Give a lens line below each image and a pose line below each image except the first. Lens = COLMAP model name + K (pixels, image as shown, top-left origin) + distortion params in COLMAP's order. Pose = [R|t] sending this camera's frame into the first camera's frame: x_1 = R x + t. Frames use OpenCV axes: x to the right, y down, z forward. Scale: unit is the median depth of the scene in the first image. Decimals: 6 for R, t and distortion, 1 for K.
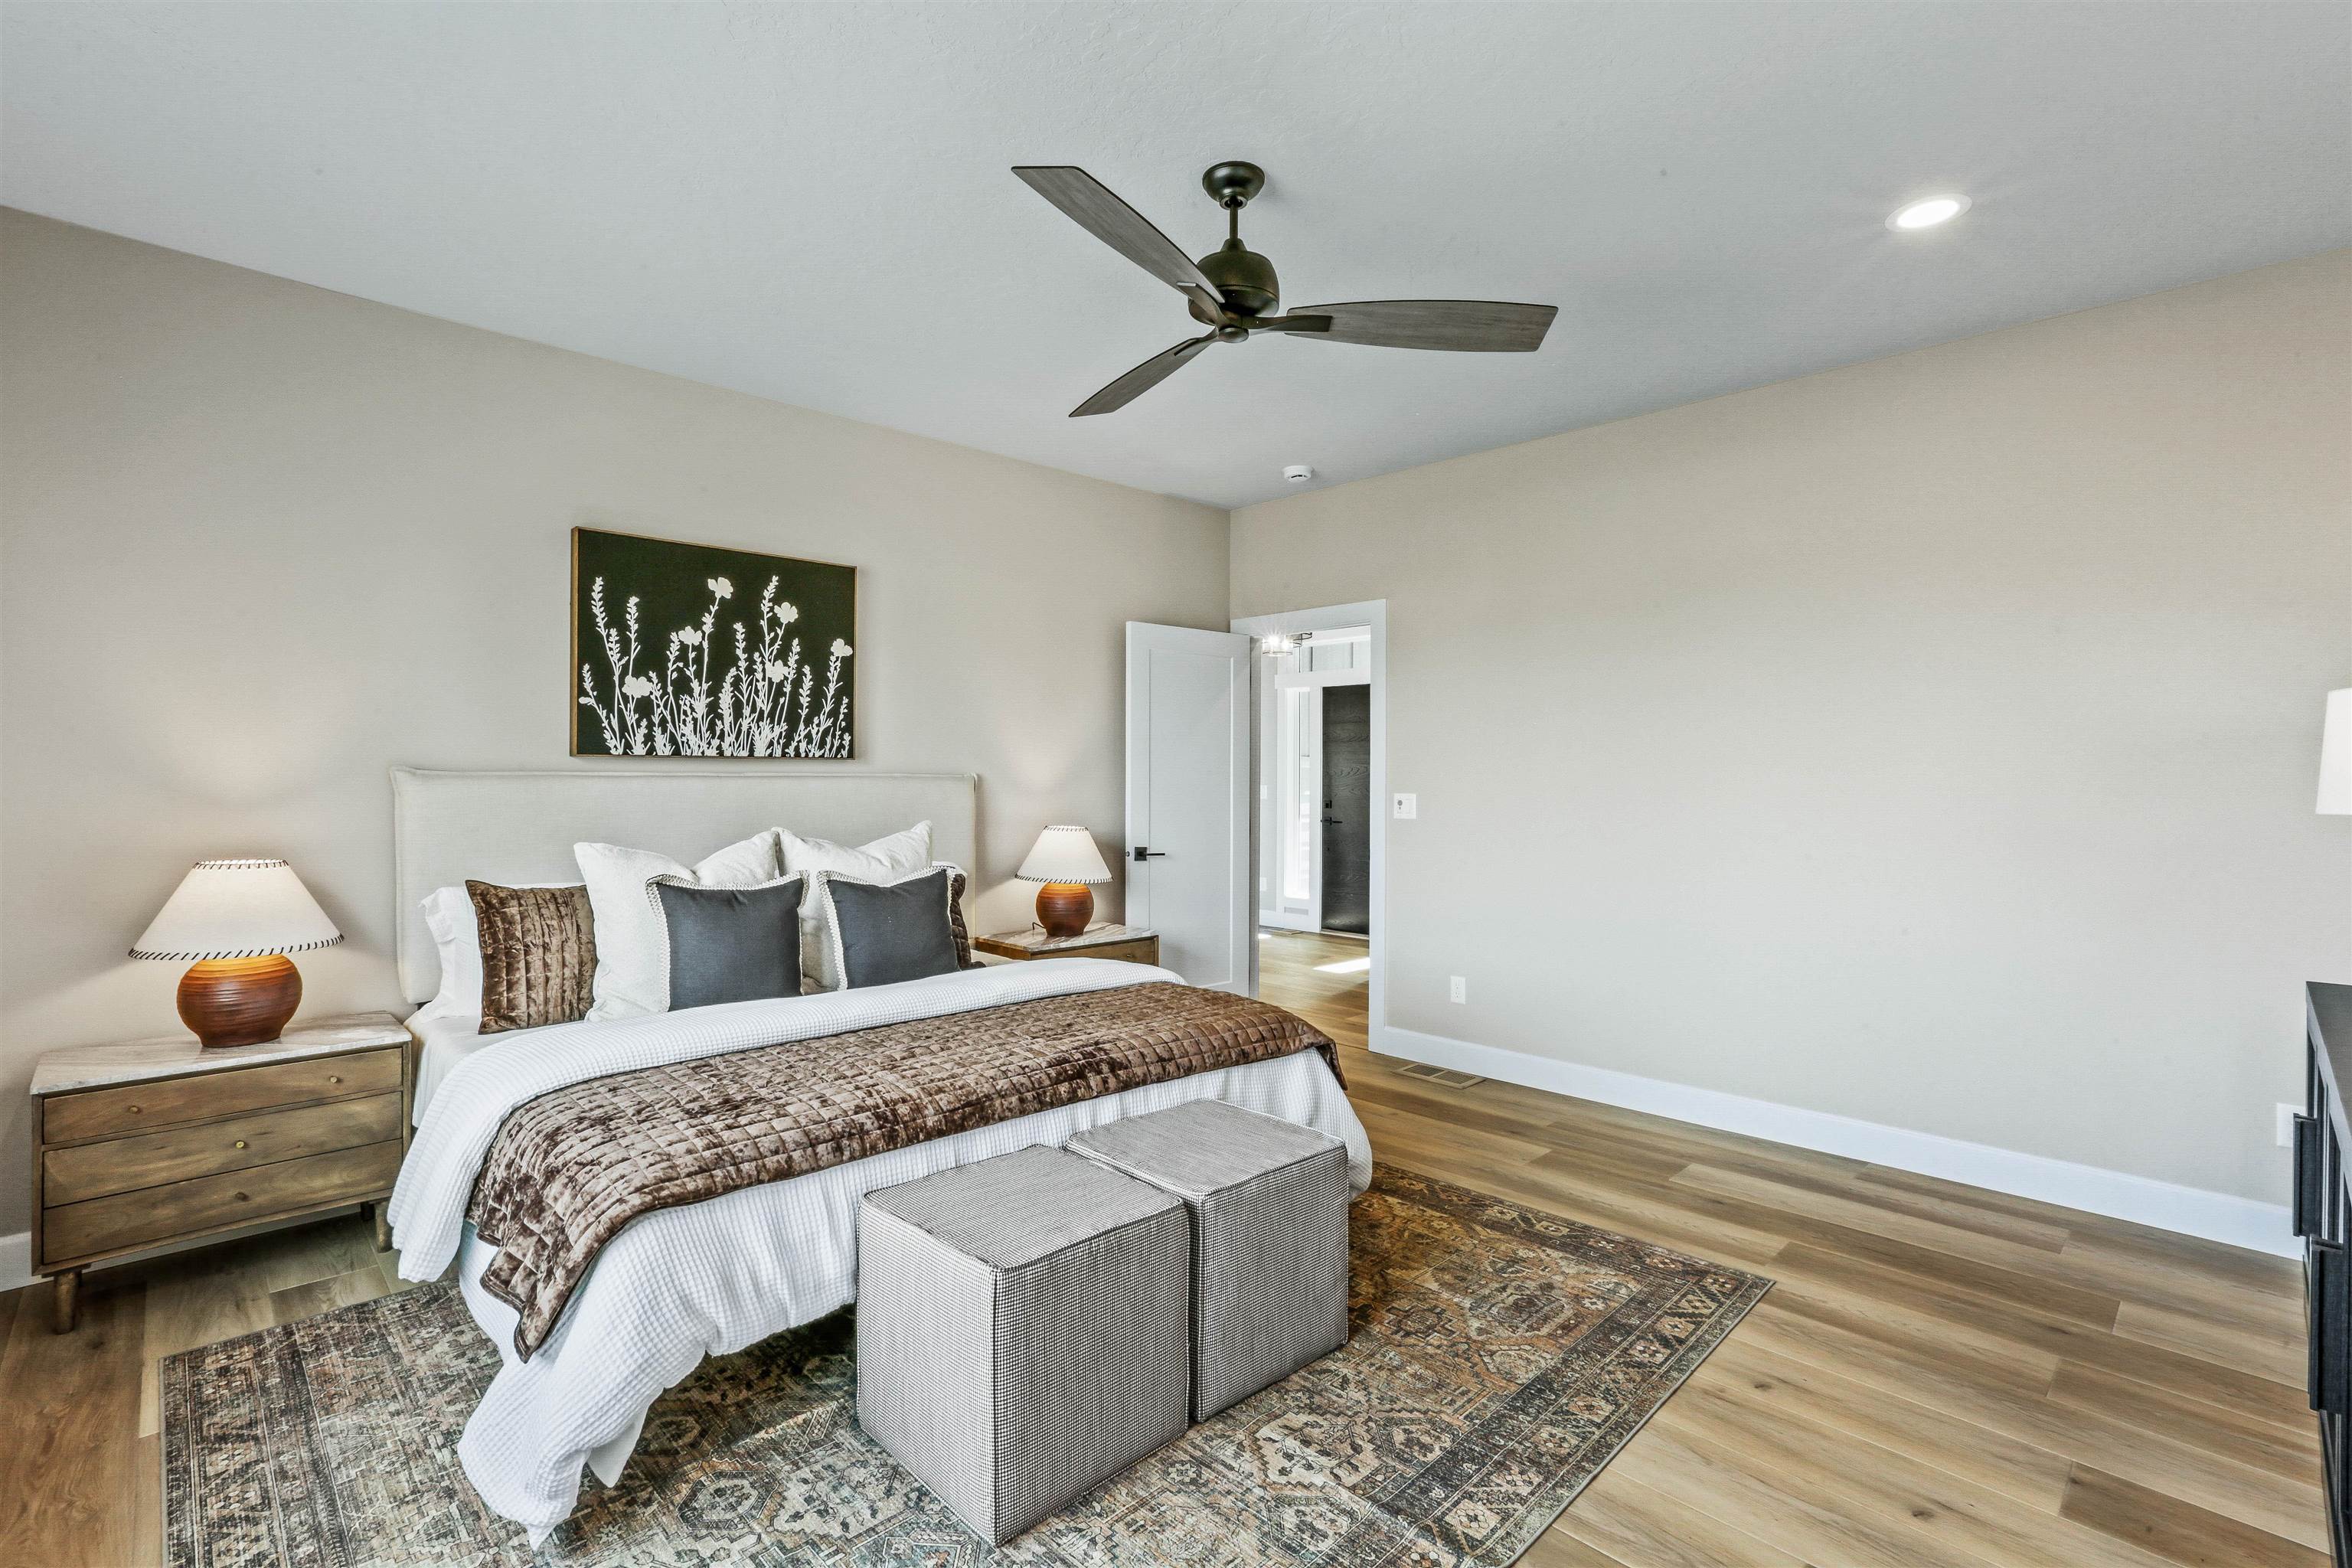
lens RADIAL K [[1061.9, 0, 1169.4], [0, 1061.9, 783.2], [0, 0, 1]] dist [-0.002449, 0.000248]
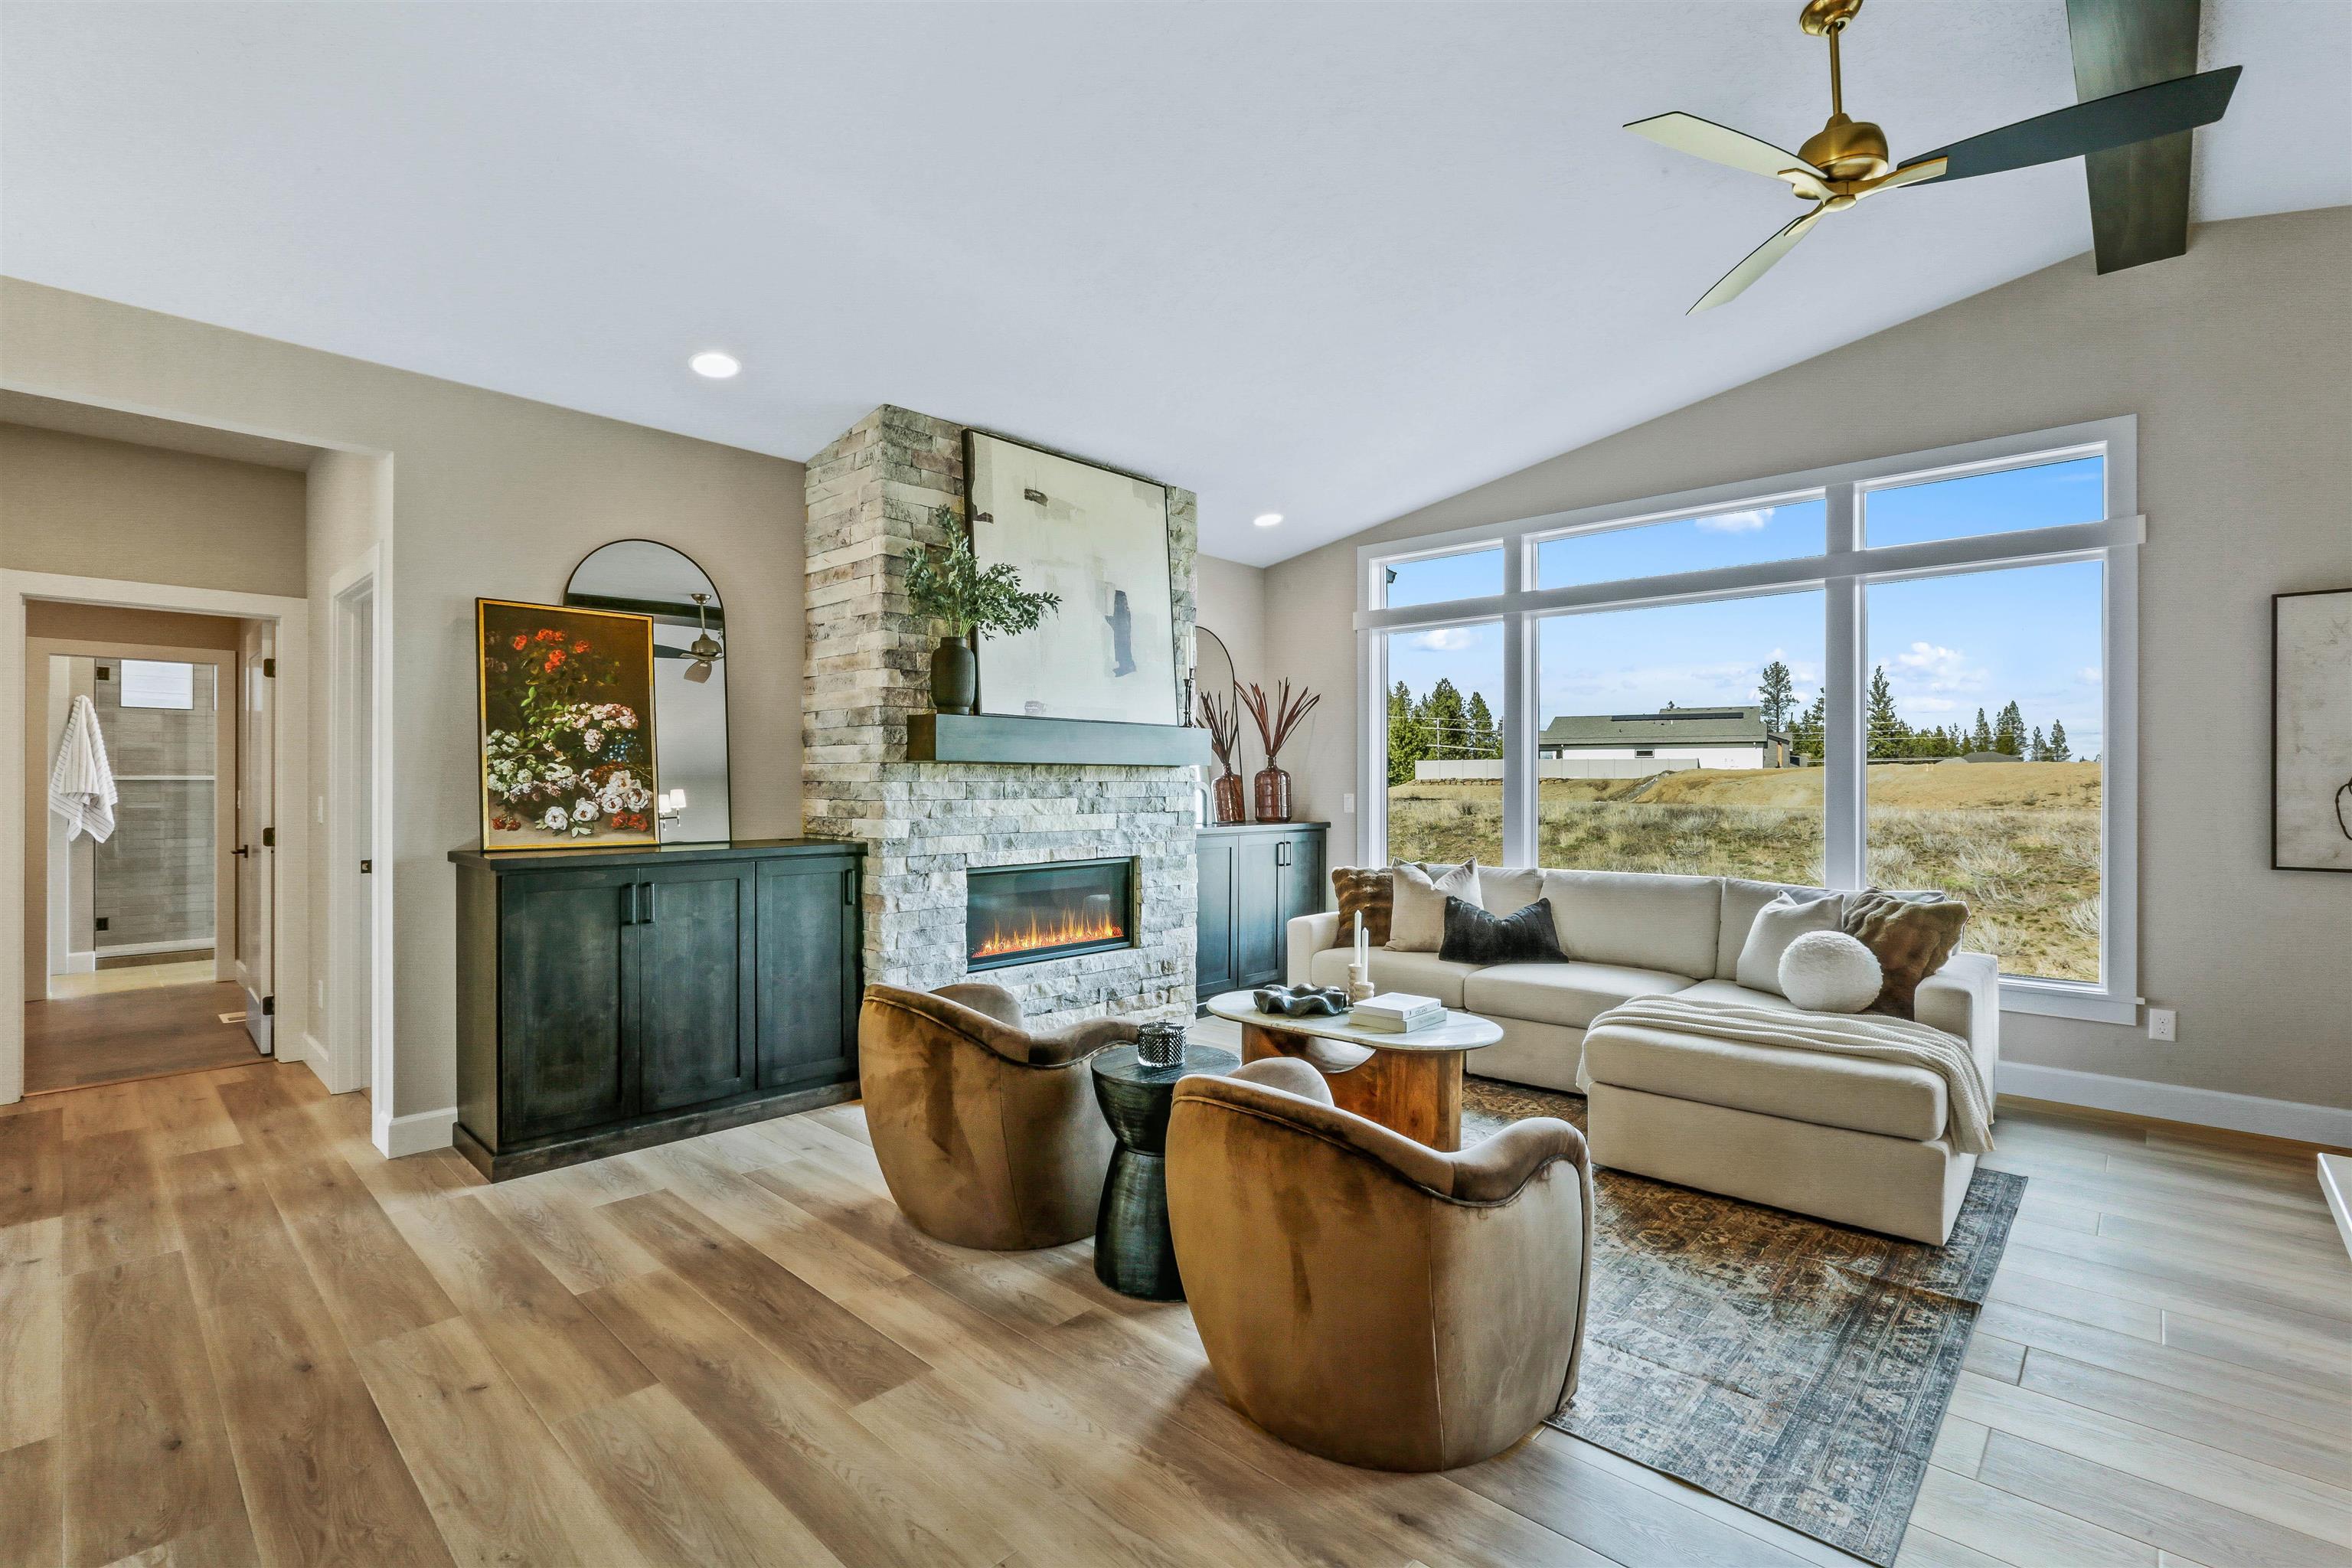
lens RADIAL K [[1061.9, 0, 1172.7], [0, 1061.9, 788.7], [0, 0, 1]] dist [-0.002449, 0.000248]
pose [[-0.057305, 0.002764, 0.998353, -1.968489], [0.014301, 0.999896, -0.001947, -0.014874], [-0.998254, 0.014166, -0.057339, 1.812020]]
